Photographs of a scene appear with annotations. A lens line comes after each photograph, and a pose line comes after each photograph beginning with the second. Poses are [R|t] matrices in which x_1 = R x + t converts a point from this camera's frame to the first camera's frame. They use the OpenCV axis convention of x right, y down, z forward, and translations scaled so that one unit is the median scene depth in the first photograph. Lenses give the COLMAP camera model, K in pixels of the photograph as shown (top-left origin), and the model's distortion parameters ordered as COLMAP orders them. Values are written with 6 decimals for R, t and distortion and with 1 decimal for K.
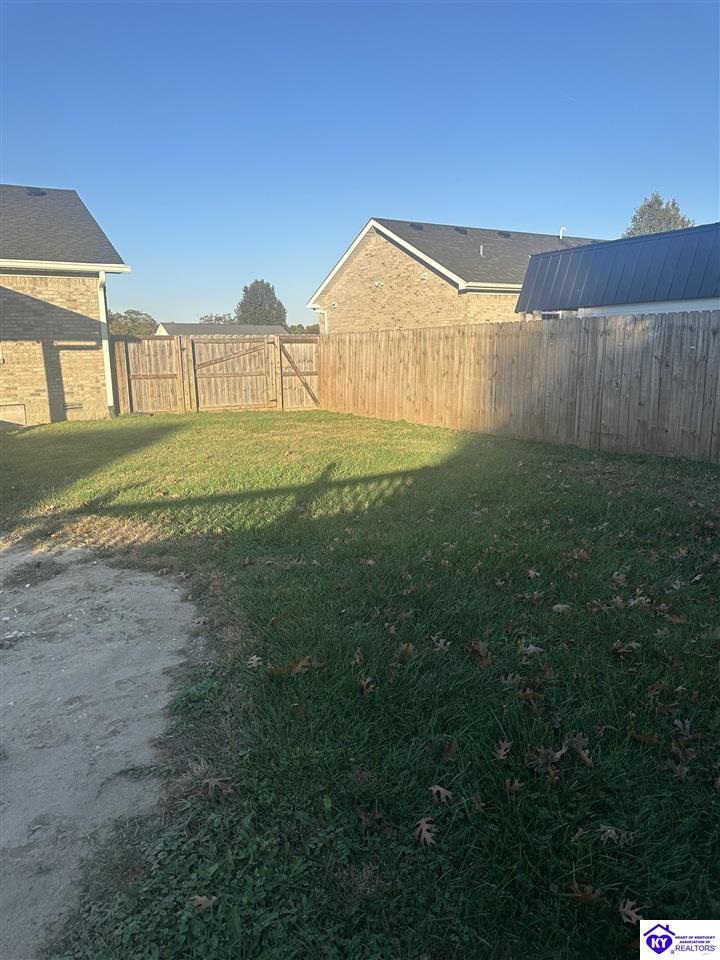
lens RADIAL K [[684.6, 0, 349.5], [0, 684.6, 480.2], [0, 0, 1]] dist [0.101535, -0.106004]
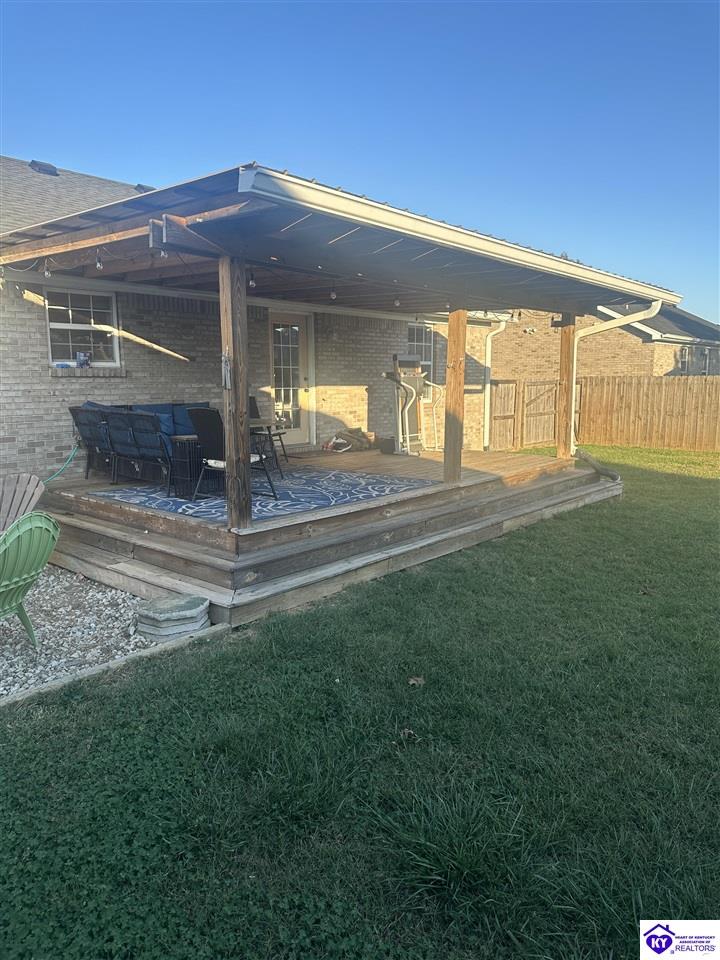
lens RADIAL K [[684.6, 0, 349.5], [0, 684.6, 480.2], [0, 0, 1]] dist [0.101535, -0.106004]
pose [[0.950347, -0.037788, 0.308889, -0.887295], [0.054106, 0.997546, -0.044430, -0.019745], [-0.306452, 0.058937, 0.950060, 0.071603]]
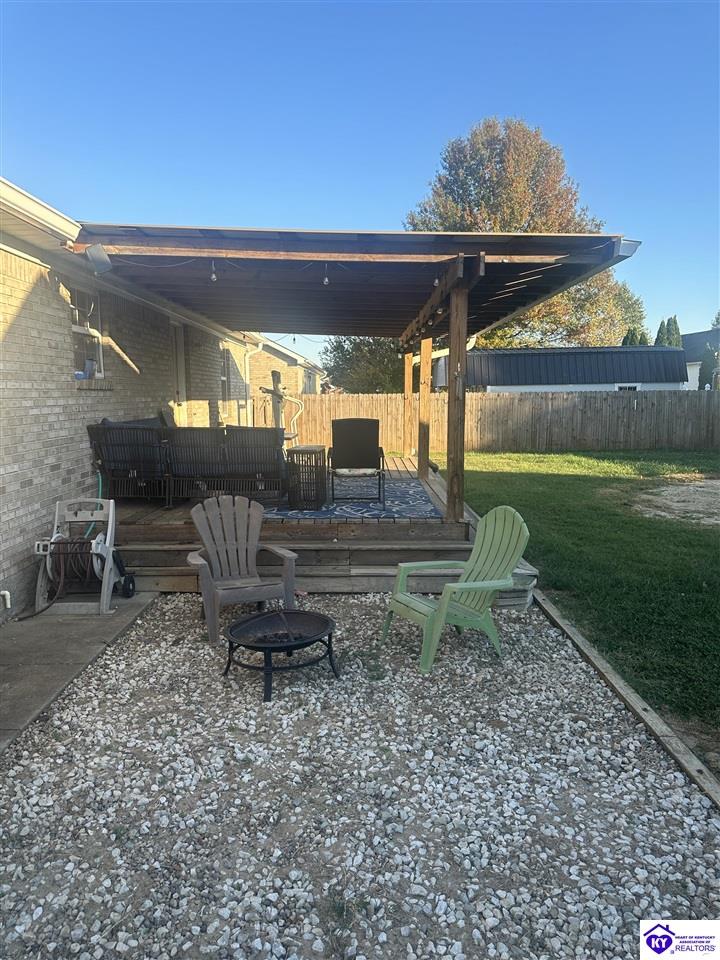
lens RADIAL K [[684.6, 0, 349.5], [0, 684.6, 480.2], [0, 0, 1]] dist [0.101535, -0.106004]
pose [[0.520256, -0.093264, 0.848903, -1.242399], [0.160915, 0.986919, 0.009809, -0.055169], [-0.838714, 0.131498, 0.528458, 0.279107]]
